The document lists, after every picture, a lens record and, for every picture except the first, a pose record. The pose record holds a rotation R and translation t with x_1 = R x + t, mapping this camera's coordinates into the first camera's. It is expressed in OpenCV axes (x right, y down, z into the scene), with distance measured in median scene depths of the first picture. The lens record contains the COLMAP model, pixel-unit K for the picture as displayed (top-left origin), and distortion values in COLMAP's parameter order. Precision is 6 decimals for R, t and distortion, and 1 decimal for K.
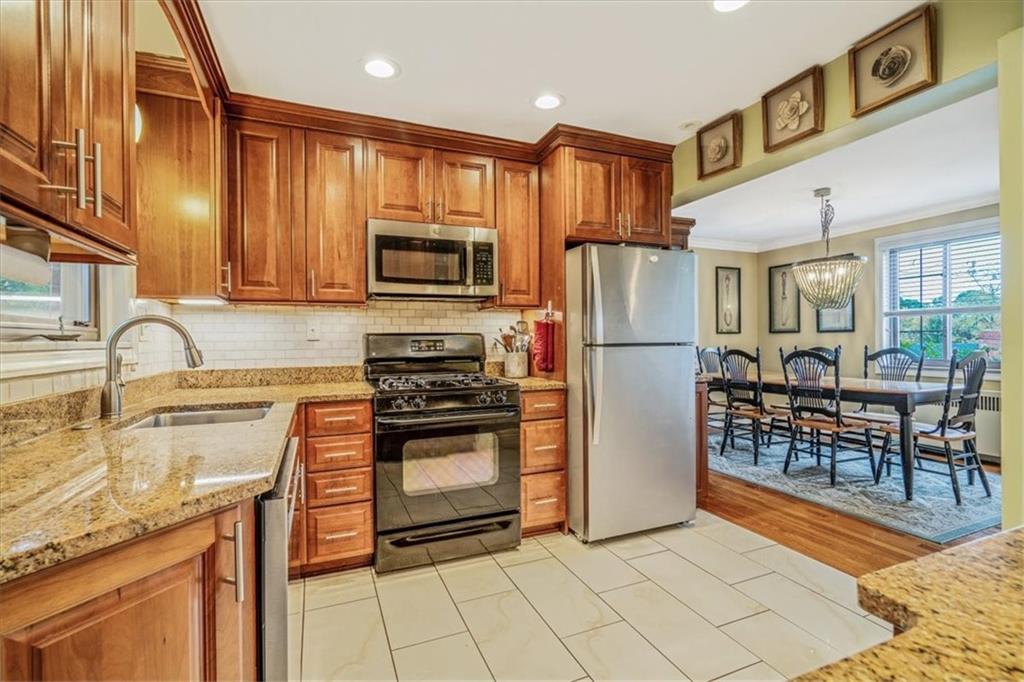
lens RADIAL K [[463.7, 0, 510.7], [0, 463.7, 341.4], [0, 0, 1]] dist [-0.003491, 0.001470]
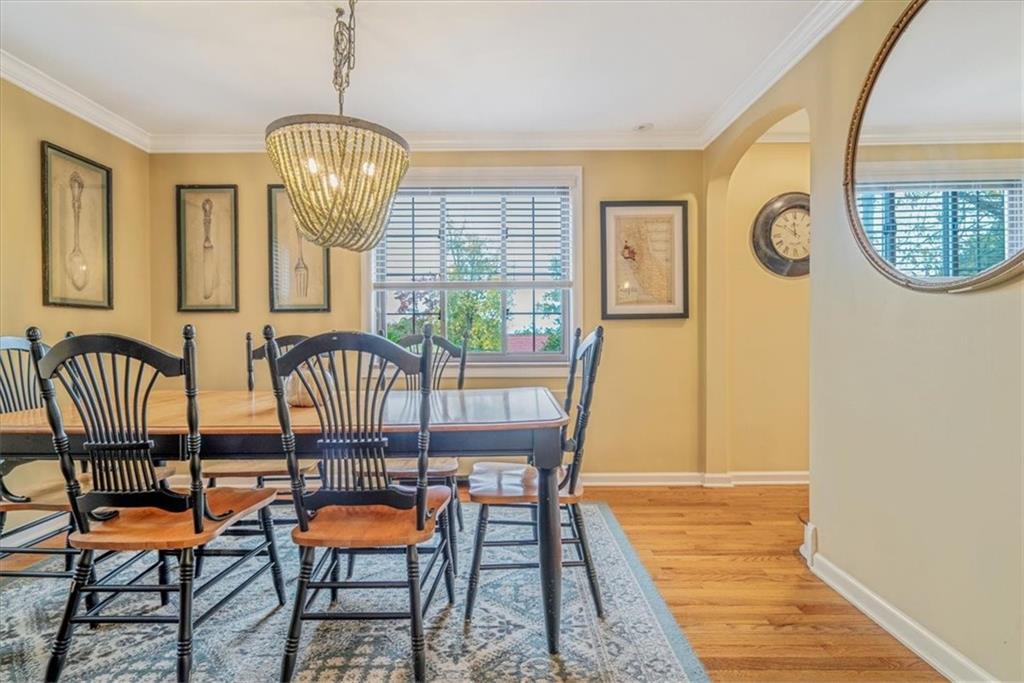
lens RADIAL K [[463.7, 0, 510.7], [0, 463.7, 341.9], [0, 0, 1]] dist [-0.003491, 0.001470]
pose [[0.381399, -0.003683, 0.924403, 0.465517], [0.003847, 0.999990, 0.002397, 0.033320], [-0.924402, 0.002642, 0.381410, 0.964288]]
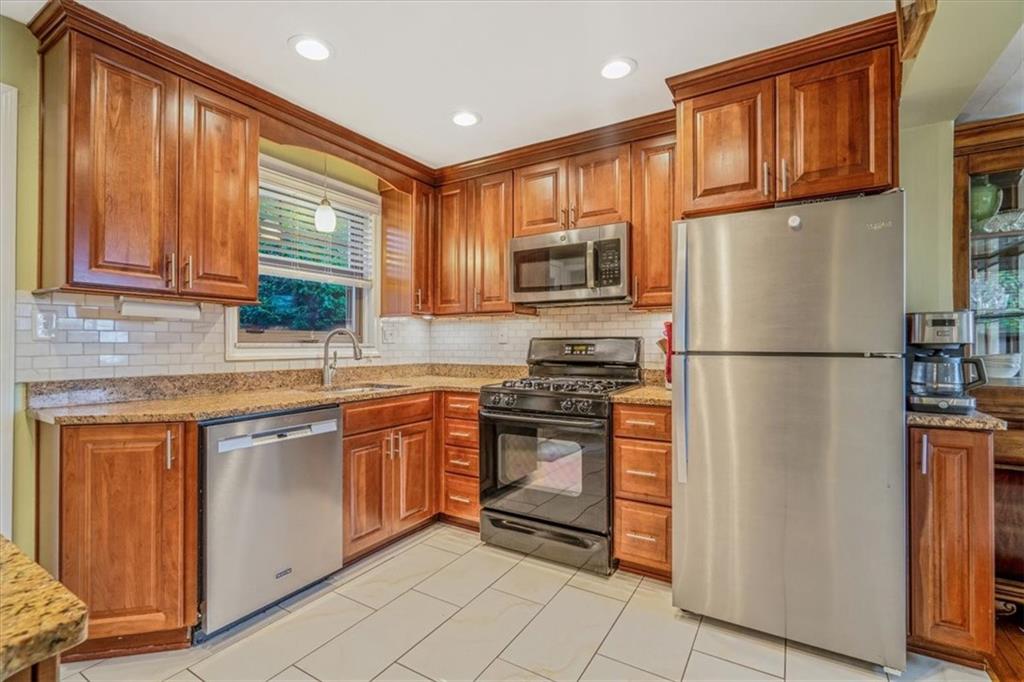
lens RADIAL K [[463.7, 0, 510.7], [0, 463.7, 341.4], [0, 0, 1]] dist [-0.003491, 0.001470]
pose [[0.586390, 0.004238, -0.810018, 0.556886], [-0.008694, 0.999962, -0.001061, -0.006568], [0.809982, 0.007665, 0.586404, 0.283434]]
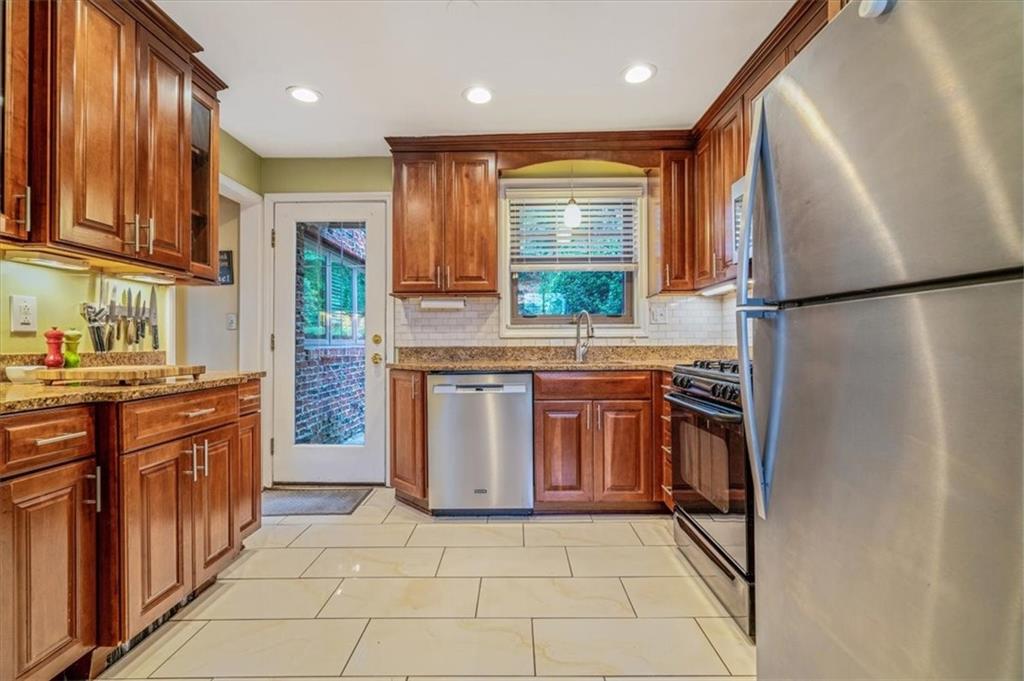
lens RADIAL K [[463.7, 0, 510.7], [0, 463.7, 340.9], [0, 0, 1]] dist [-0.003491, 0.001470]
pose [[-0.391783, 0.008464, -0.920019, 0.632515], [0.006364, 0.999959, 0.006490, 0.032131], [0.920036, -0.003312, -0.391820, 0.832822]]
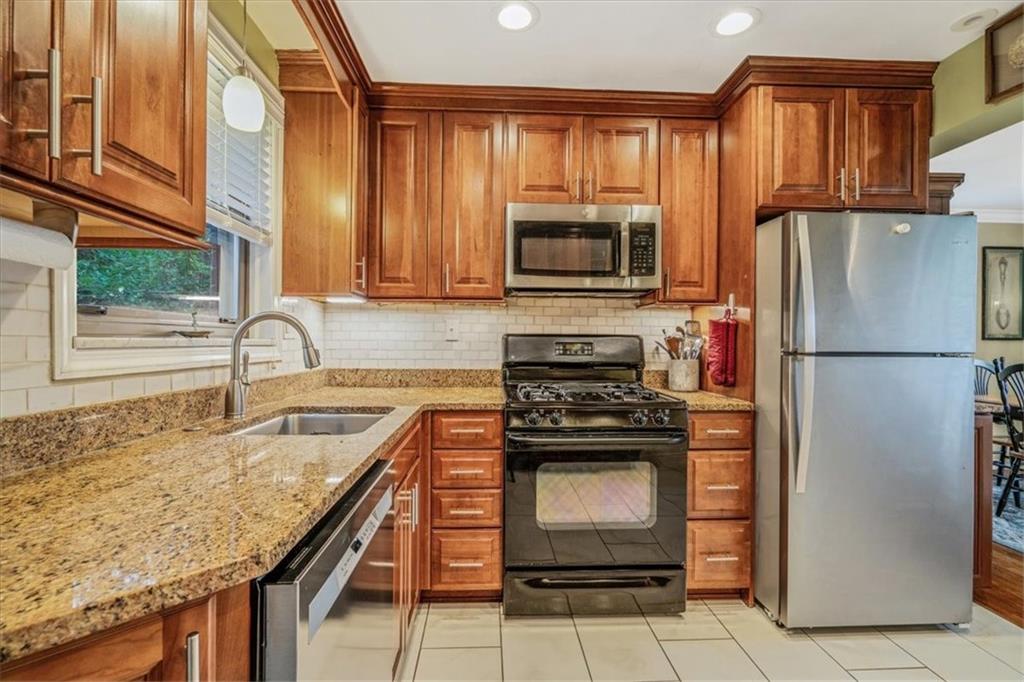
lens RADIAL K [[463.7, 0, 510.7], [0, 463.7, 341.4], [0, 0, 1]] dist [-0.003491, 0.001470]
pose [[0.939626, 0.016438, -0.341807, 0.004134], [-0.017696, 0.999843, -0.000565, -0.002170], [0.341744, 0.006580, 0.939770, 0.156071]]
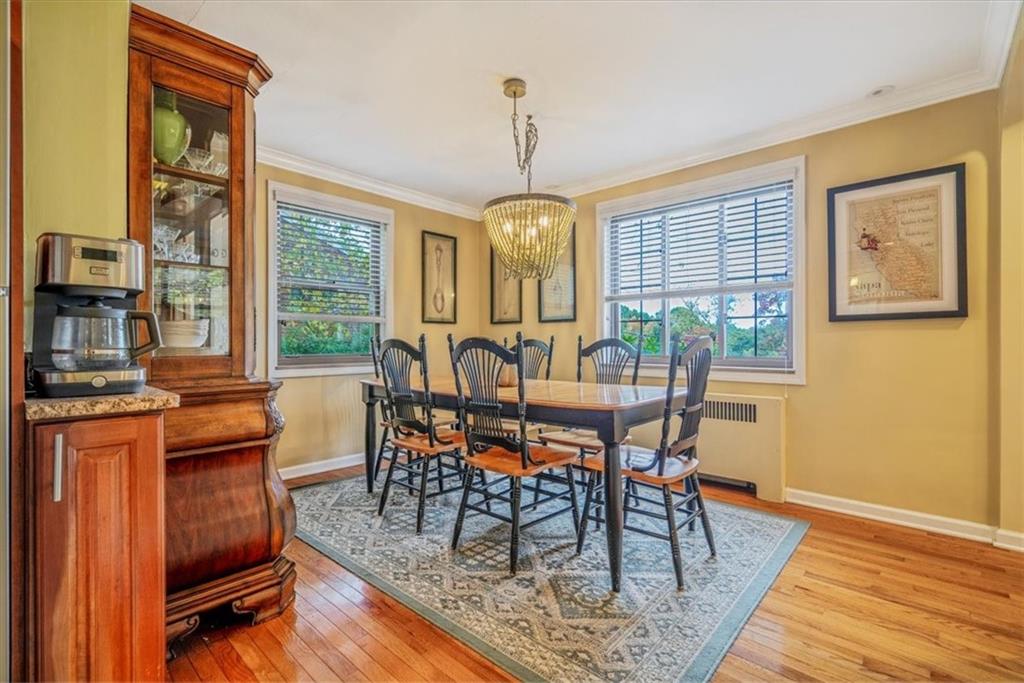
lens RADIAL K [[463.7, 0, 510.7], [0, 463.7, 341.9], [0, 0, 1]] dist [-0.003491, 0.001470]
pose [[0.906715, 0.008031, 0.421668, 0.548593], [-0.005686, 0.999961, -0.006820, 0.036439], [-0.421706, 0.003786, 0.906725, 0.585868]]
